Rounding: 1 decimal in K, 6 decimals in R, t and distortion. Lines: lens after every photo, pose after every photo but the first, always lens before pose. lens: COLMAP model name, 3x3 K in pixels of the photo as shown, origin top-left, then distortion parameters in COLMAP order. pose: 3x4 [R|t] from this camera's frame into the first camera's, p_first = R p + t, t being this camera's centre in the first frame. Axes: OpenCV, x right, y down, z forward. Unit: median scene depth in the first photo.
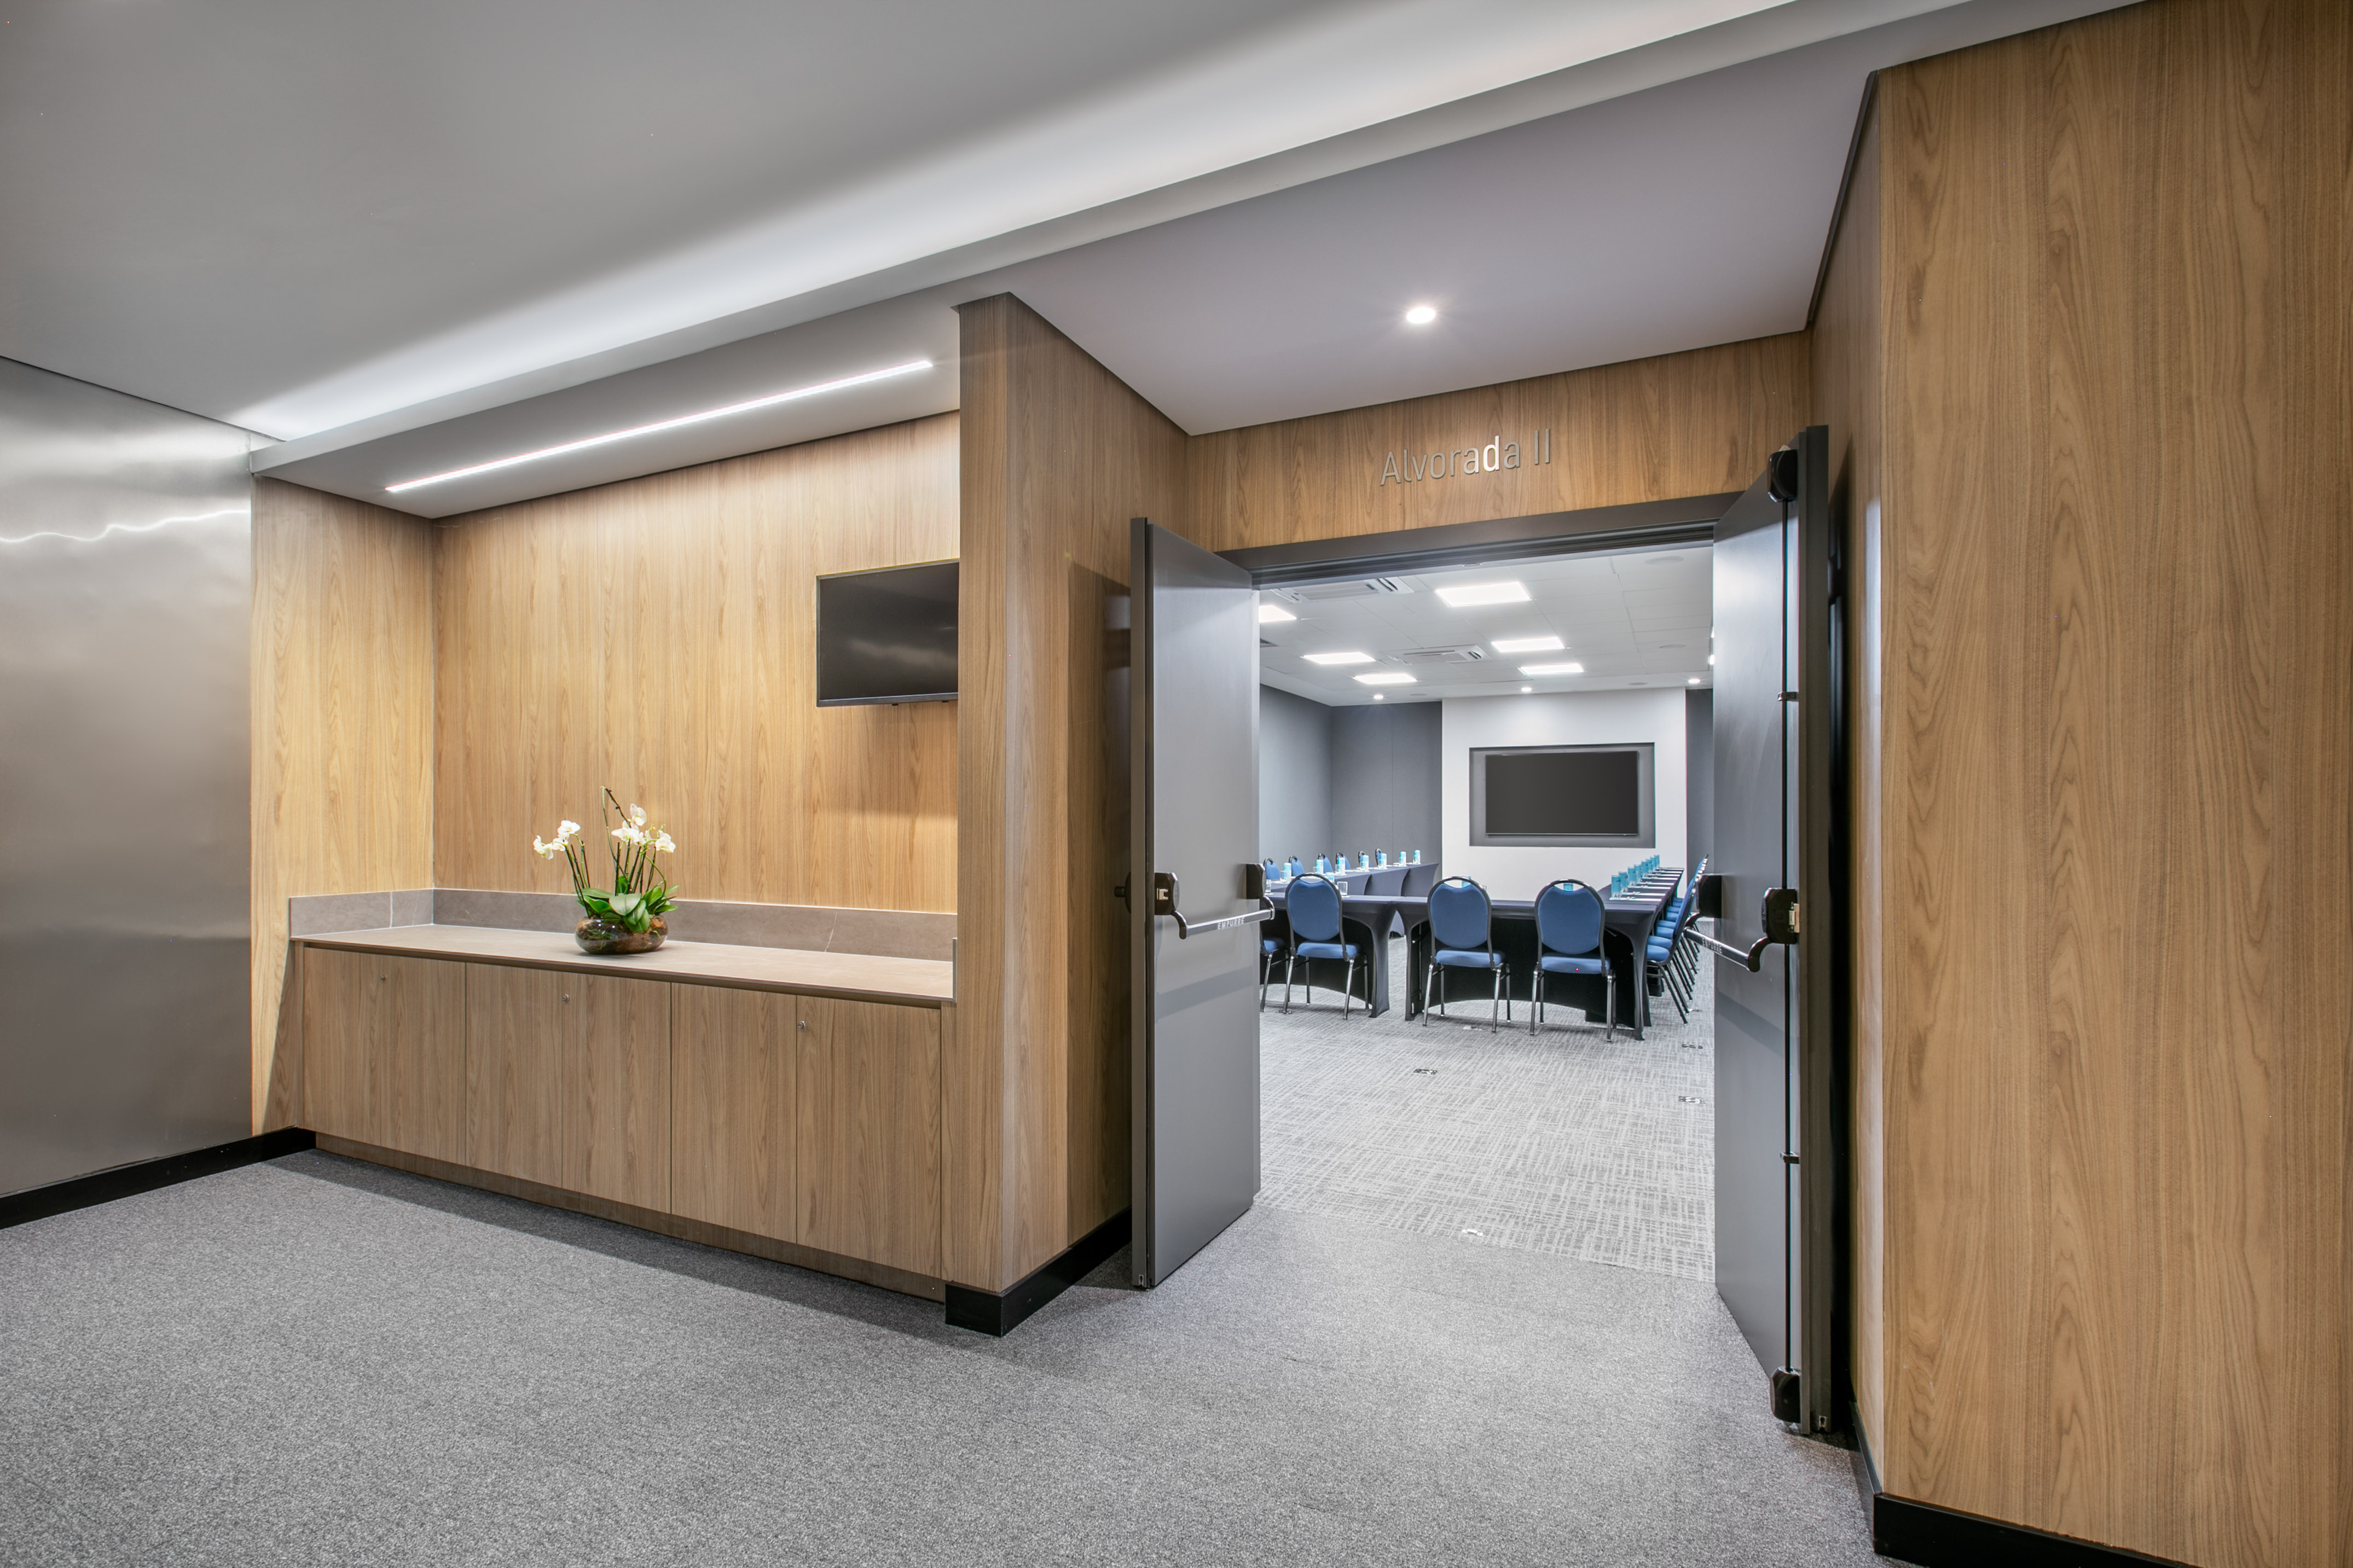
lens RADIAL K [[1023.9, 0, 1185.2], [0, 1023.9, 782.1], [0, 0, 1]] dist [0.000982, 0.000046]
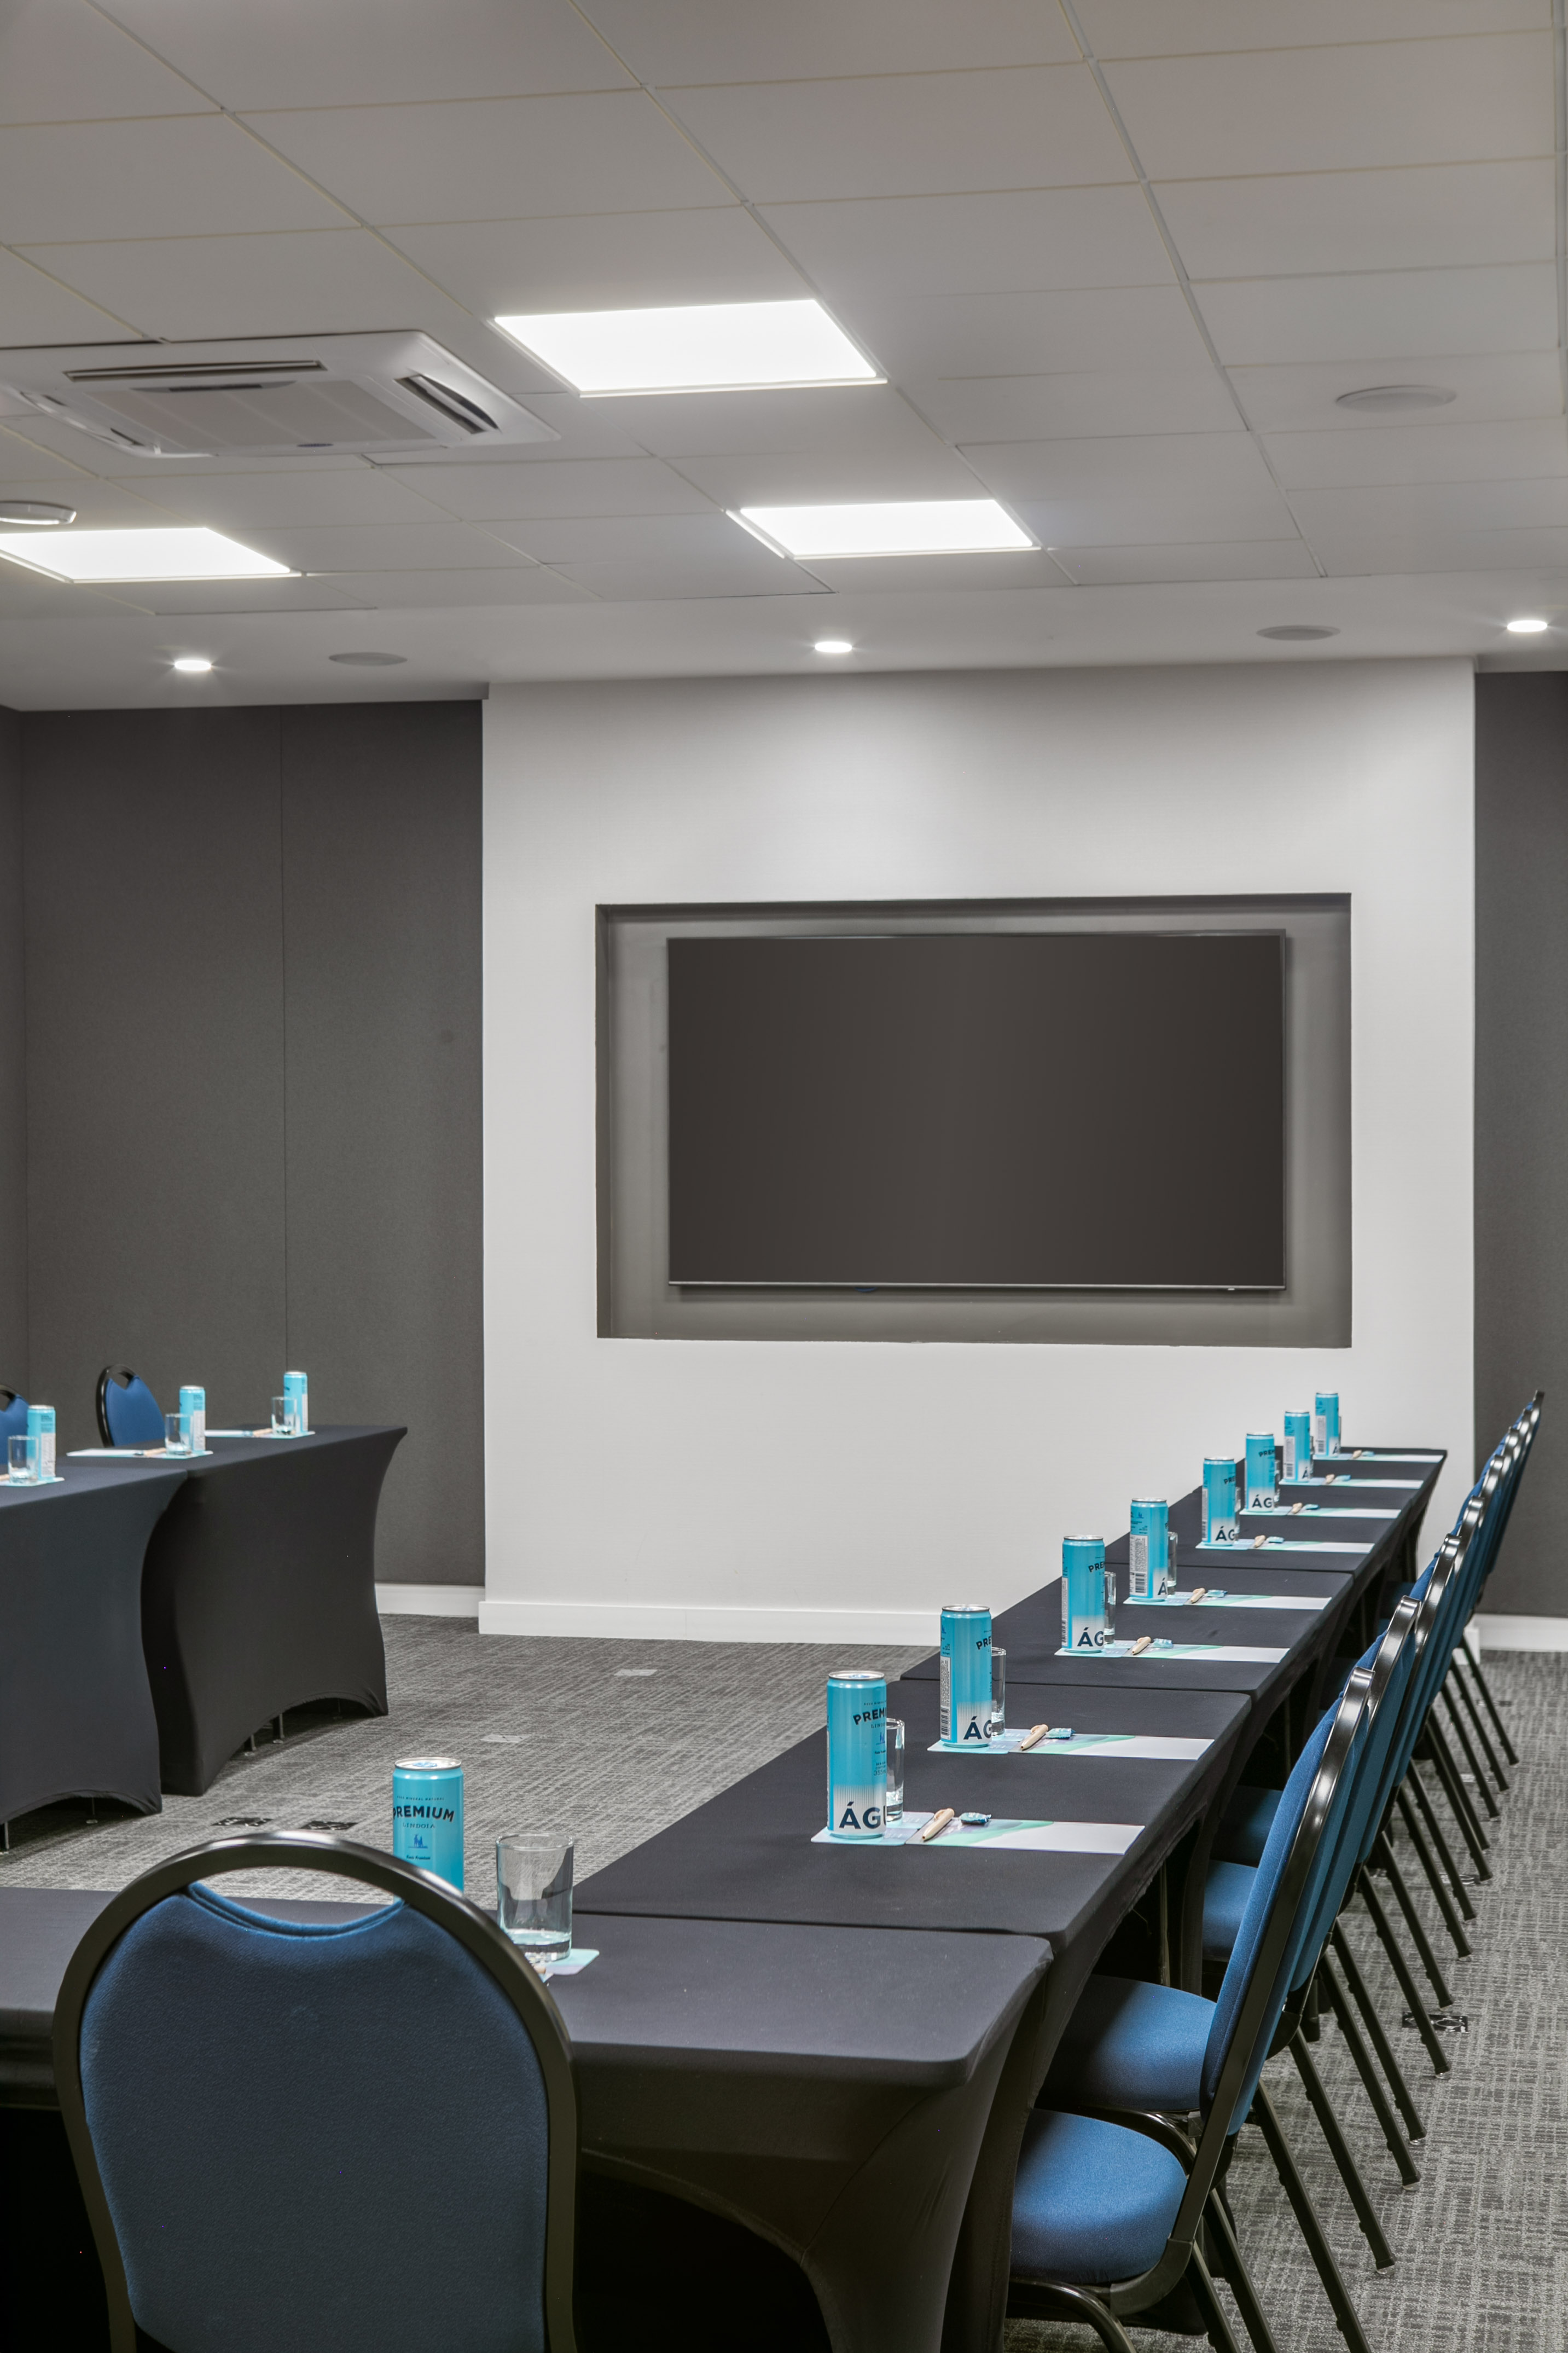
lens RADIAL K [[3624.4, 0, 776.5], [0, 3624.4, 1187.4], [0, 0, 1]] dist [0.142443, 0.000000]
pose [[0.969161, 0.000381, 0.246426, 0.124220], [-0.008719, 0.999426, 0.032743, 0.002109], [-0.246272, -0.033882, 0.968608, 0.220980]]
